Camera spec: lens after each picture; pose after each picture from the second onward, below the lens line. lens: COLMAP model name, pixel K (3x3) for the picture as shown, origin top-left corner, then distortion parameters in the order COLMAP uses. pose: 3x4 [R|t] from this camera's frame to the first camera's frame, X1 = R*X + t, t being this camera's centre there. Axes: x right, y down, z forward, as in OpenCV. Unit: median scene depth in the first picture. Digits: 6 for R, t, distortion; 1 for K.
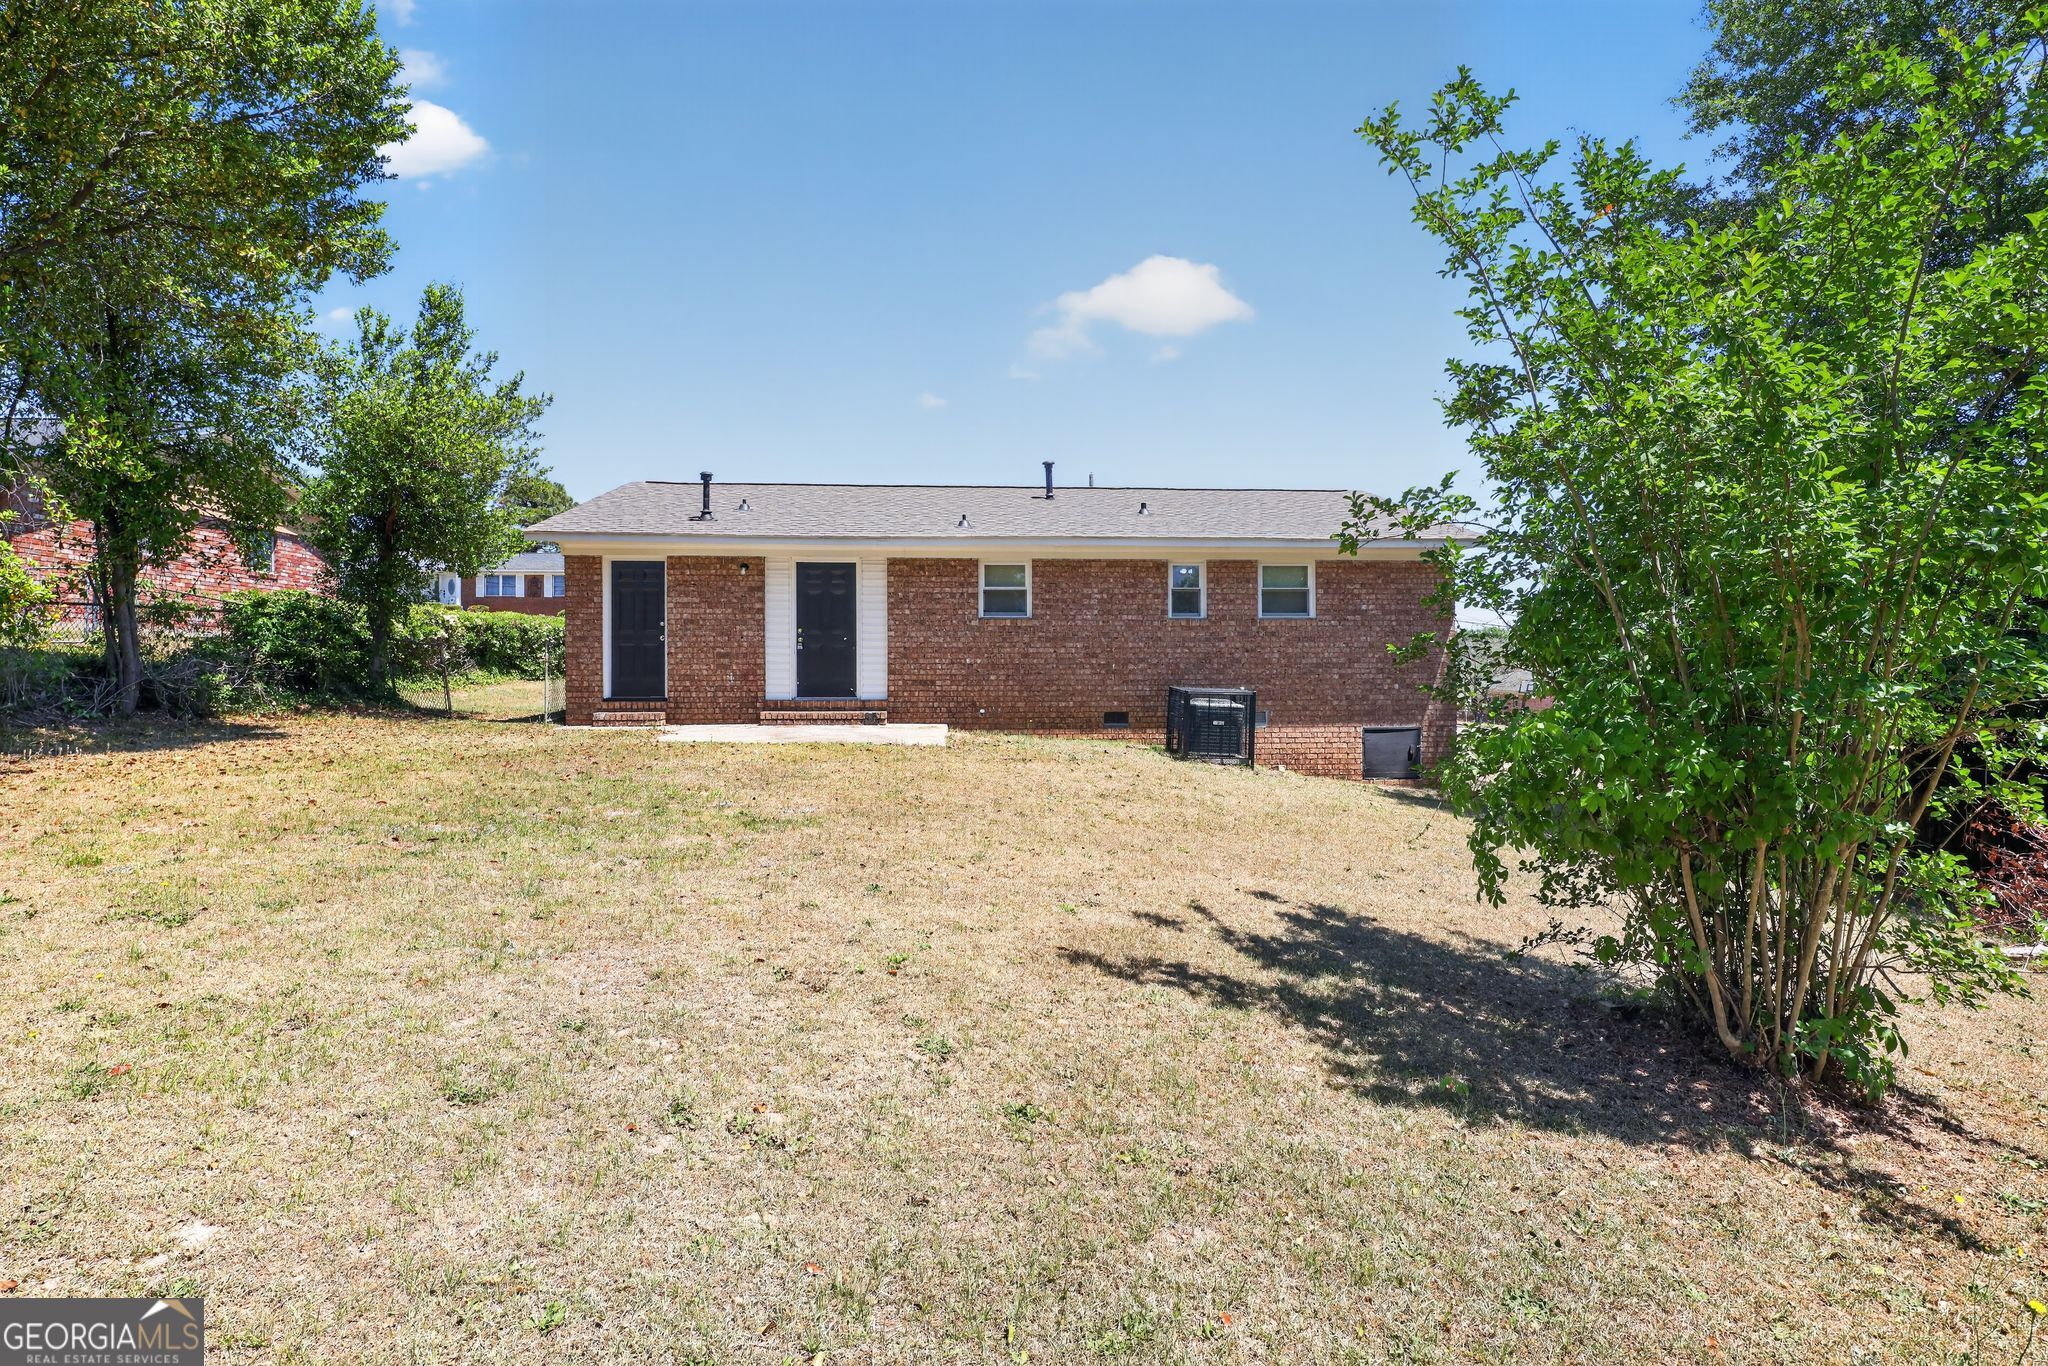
lens RADIAL K [[997.9, 0, 1025.3], [0, 997.9, 676.1], [0, 0, 1]] dist [0.013503, -0.006815]
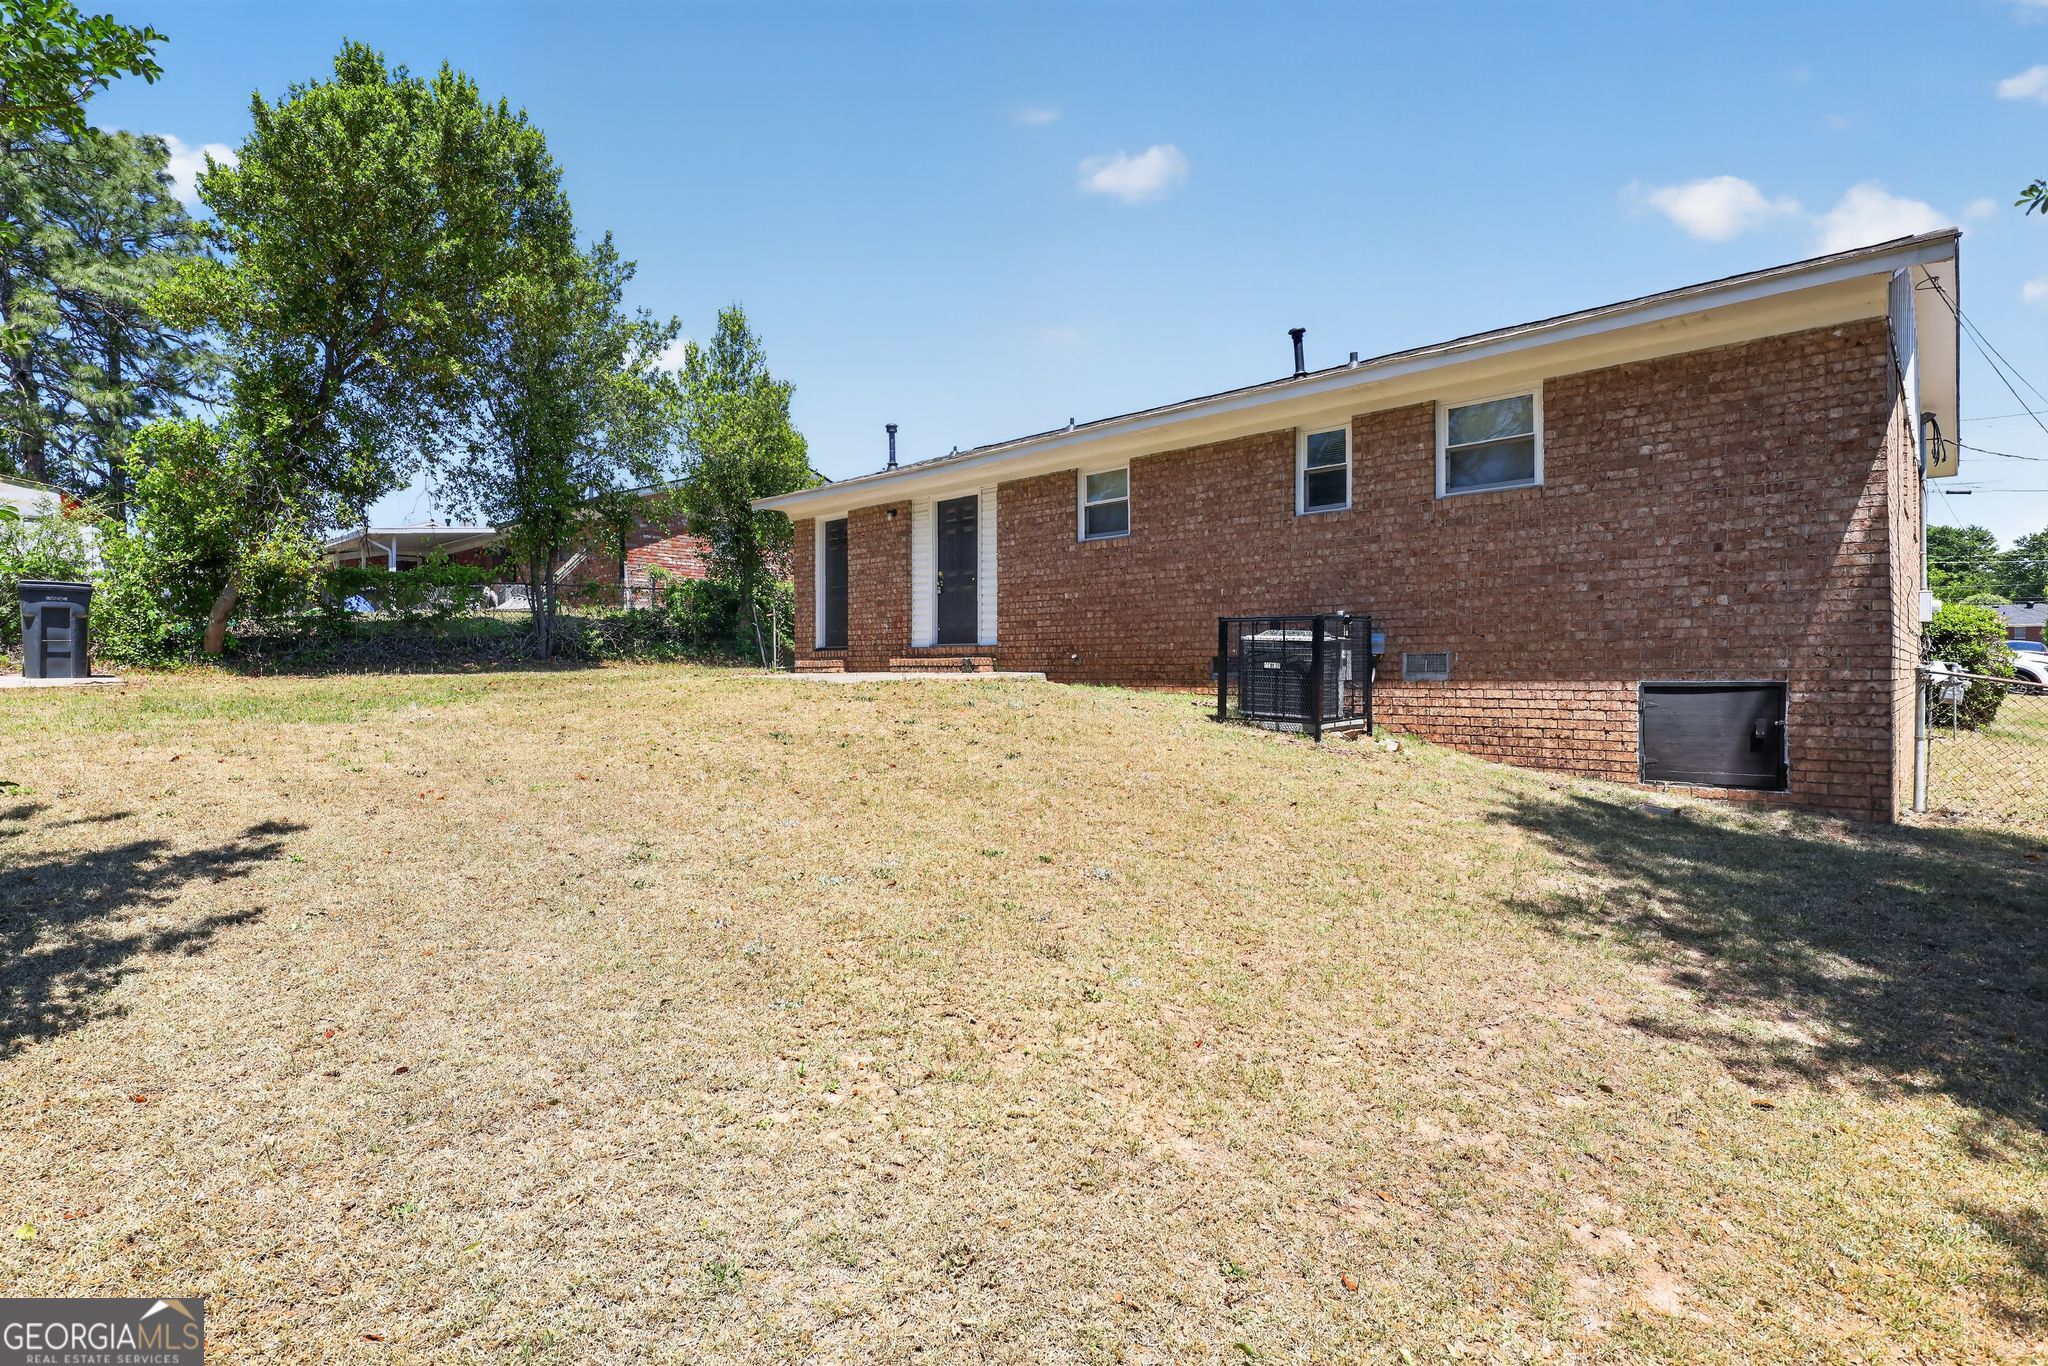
lens RADIAL K [[997.9, 0, 1024.2], [0, 997.9, 682.3], [0, 0, 1]] dist [0.013503, -0.006815]
pose [[0.674340, 0.006334, -0.738394, 0.522813], [-0.002201, 0.999976, 0.006569, 0.050193], [0.738418, -0.002804, 0.674337, 0.424534]]
